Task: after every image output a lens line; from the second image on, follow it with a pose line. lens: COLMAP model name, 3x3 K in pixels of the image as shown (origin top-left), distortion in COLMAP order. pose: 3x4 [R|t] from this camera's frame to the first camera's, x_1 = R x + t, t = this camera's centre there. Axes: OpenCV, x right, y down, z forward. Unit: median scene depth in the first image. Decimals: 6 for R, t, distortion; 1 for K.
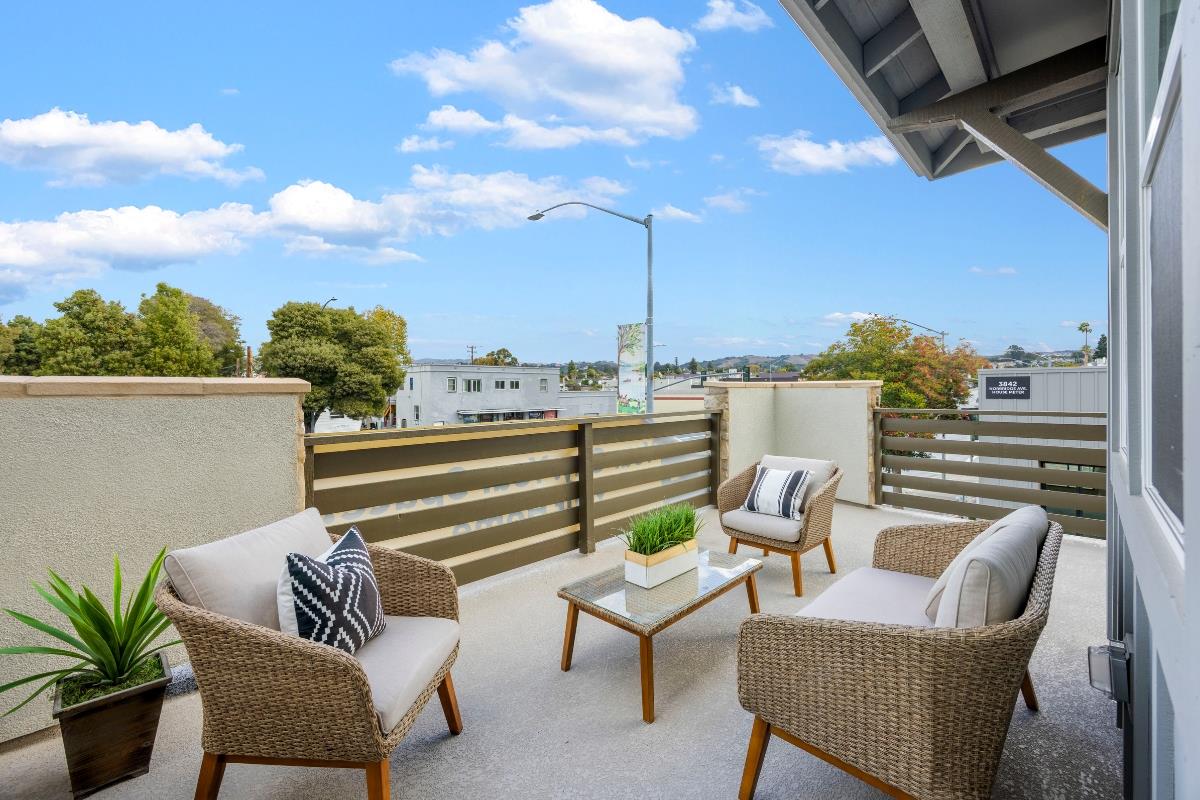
lens RADIAL K [[465.9, 0, 603.0], [0, 465.9, 386.2], [0, 0, 1]] dist [-0.000844, -0.000055]
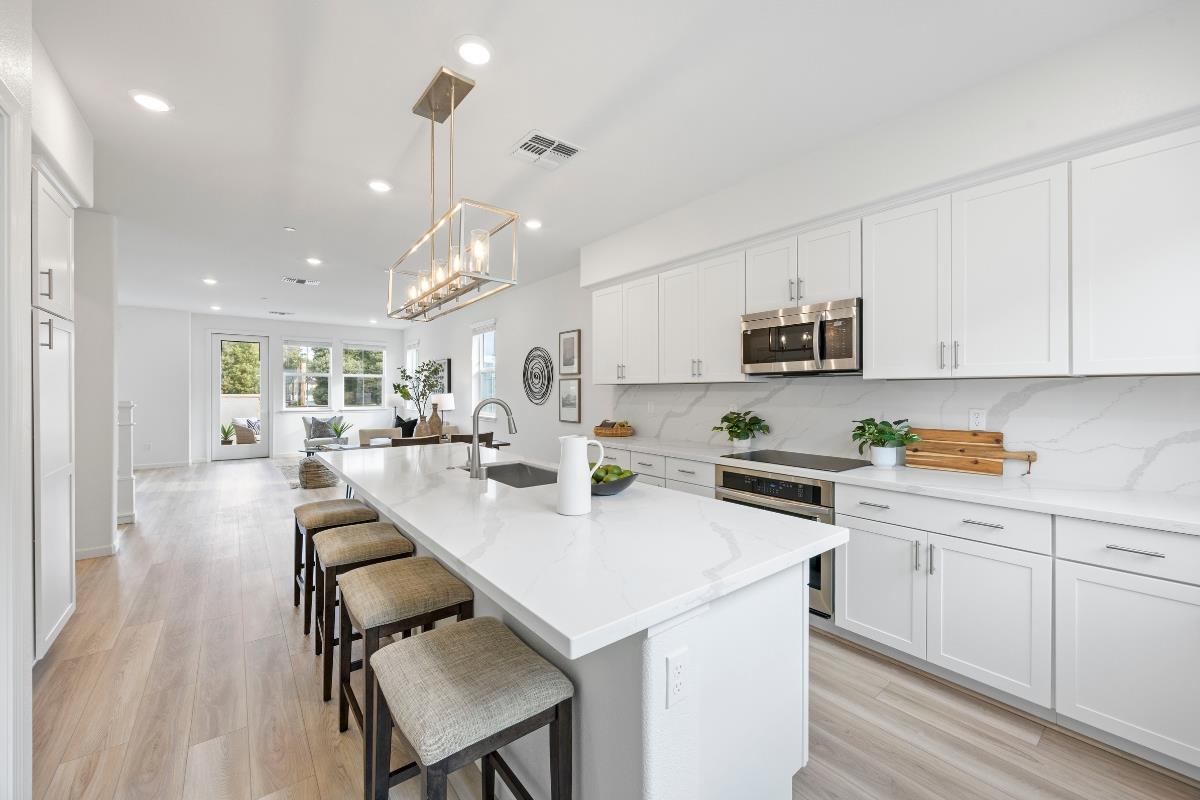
lens RADIAL K [[465.9, 0, 603.0], [0, 465.9, 386.2], [0, 0, 1]] dist [-0.000844, -0.000055]
pose [[0.994817, 0.004481, -0.101584, 0.279968], [-0.005237, 0.999961, -0.007181, -0.007400], [0.101548, 0.007676, 0.994801, -0.284996]]
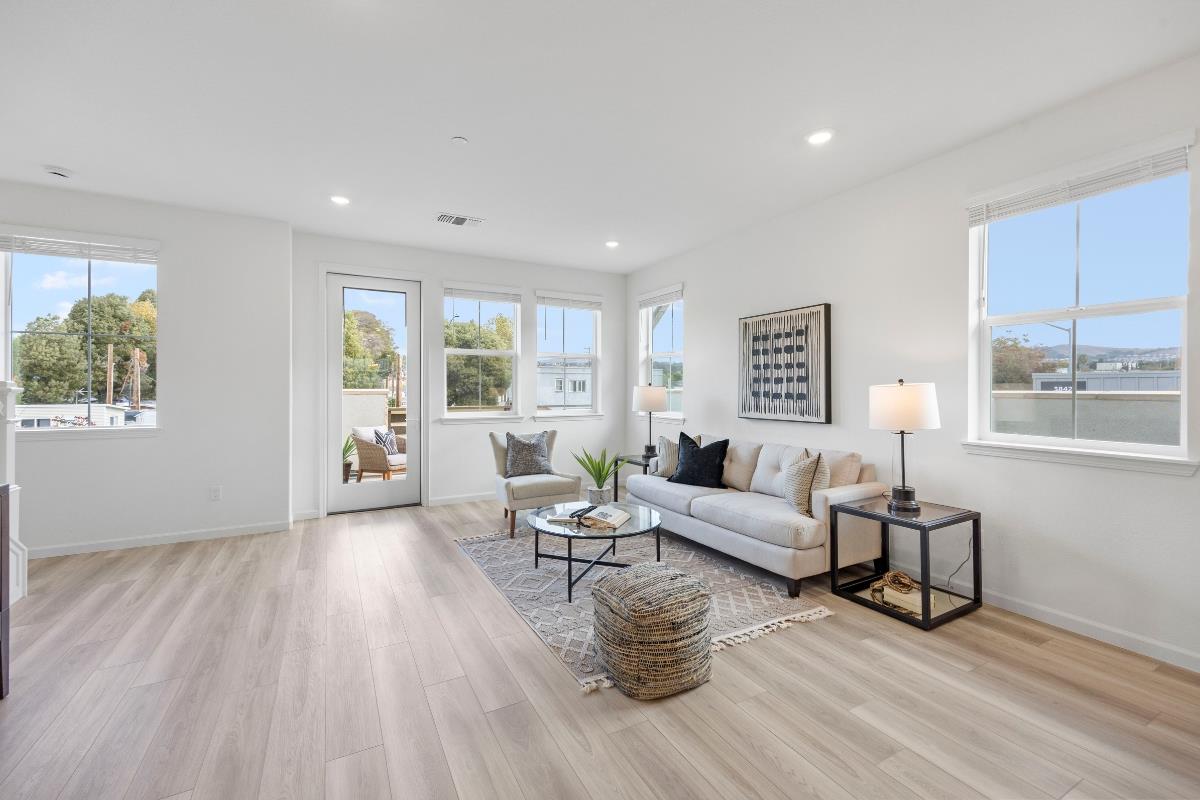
lens RADIAL K [[492.5, 0, 605.7], [0, 492.5, 383.9], [0, 0, 1]] dist [-0.000752, -0.000020]
pose [[0.966110, 0.005314, -0.258077, 0.132159], [-0.006294, 0.999976, -0.002971, -0.004364], [0.258055, 0.004495, 0.966120, -0.148189]]
